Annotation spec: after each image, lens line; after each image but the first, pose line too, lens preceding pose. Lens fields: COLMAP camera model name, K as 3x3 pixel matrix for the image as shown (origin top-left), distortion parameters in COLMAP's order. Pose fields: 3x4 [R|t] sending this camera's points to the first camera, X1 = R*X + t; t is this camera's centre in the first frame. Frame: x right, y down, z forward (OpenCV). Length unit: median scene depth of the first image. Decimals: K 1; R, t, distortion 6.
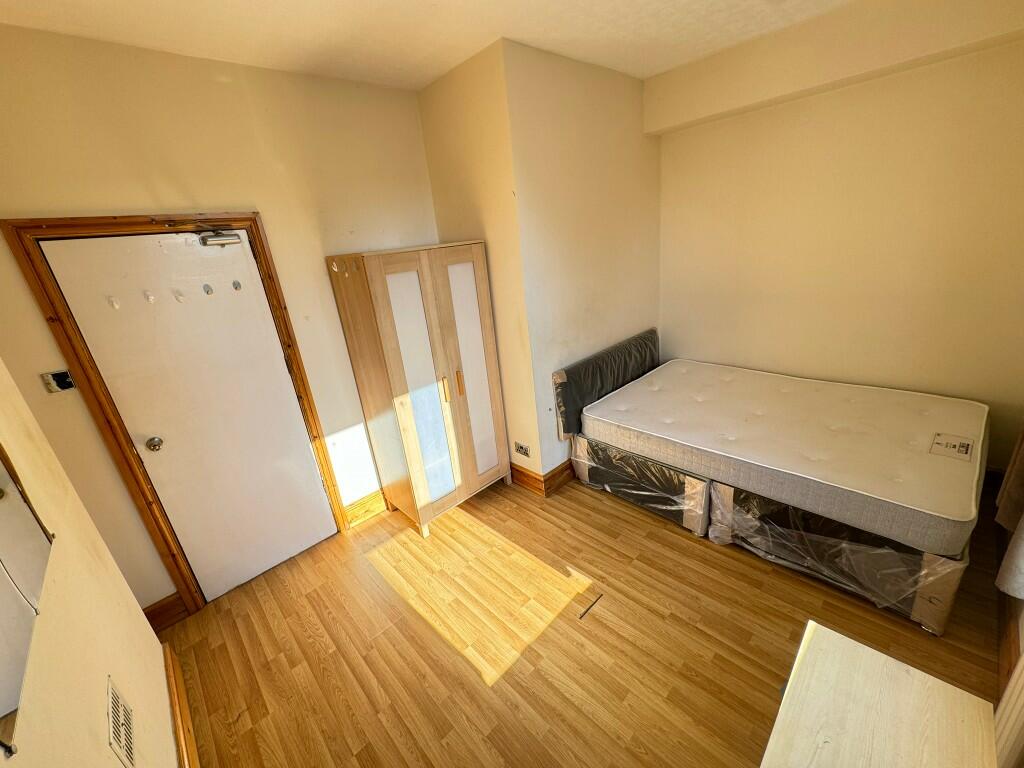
lens RADIAL K [[408.7, 0, 512.9], [0, 408.7, 386.2], [0, 0, 1]] dist [-0.003079, -0.000165]
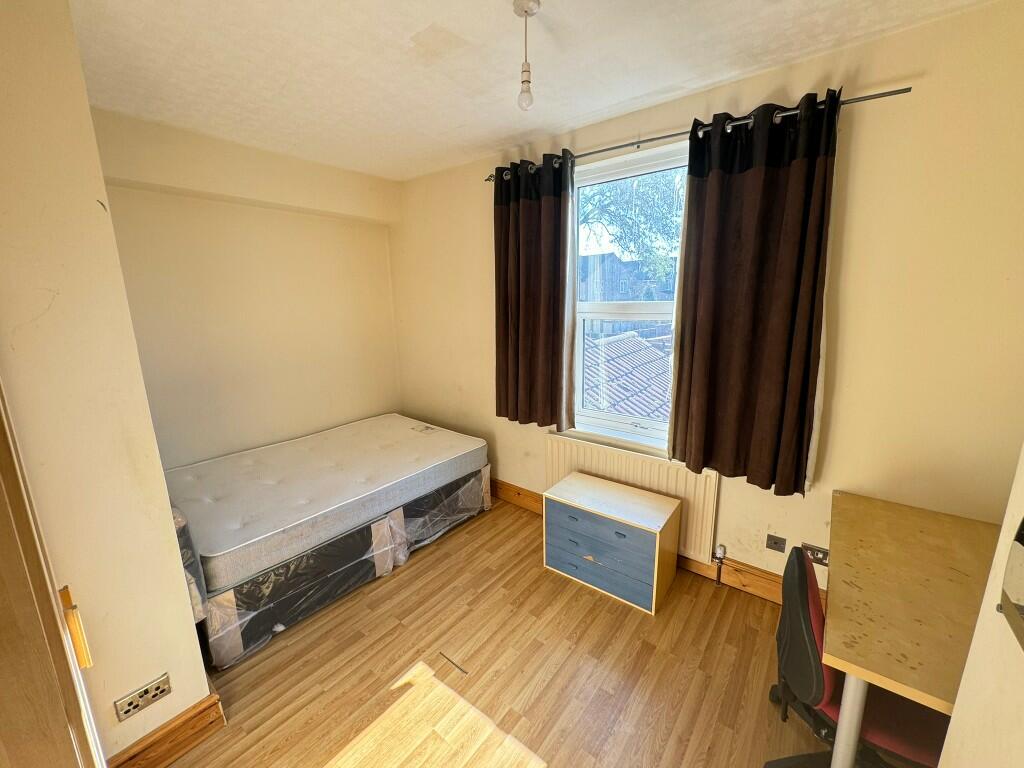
lens RADIAL K [[408.7, 0, 513.3], [0, 408.7, 380.6], [0, 0, 1]] dist [-0.003079, -0.000165]
pose [[-0.134981, -0.086082, 0.987102, -0.708637], [0.367793, 0.920693, 0.130585, -0.139918], [-0.920059, 0.380675, -0.092615, 0.706782]]
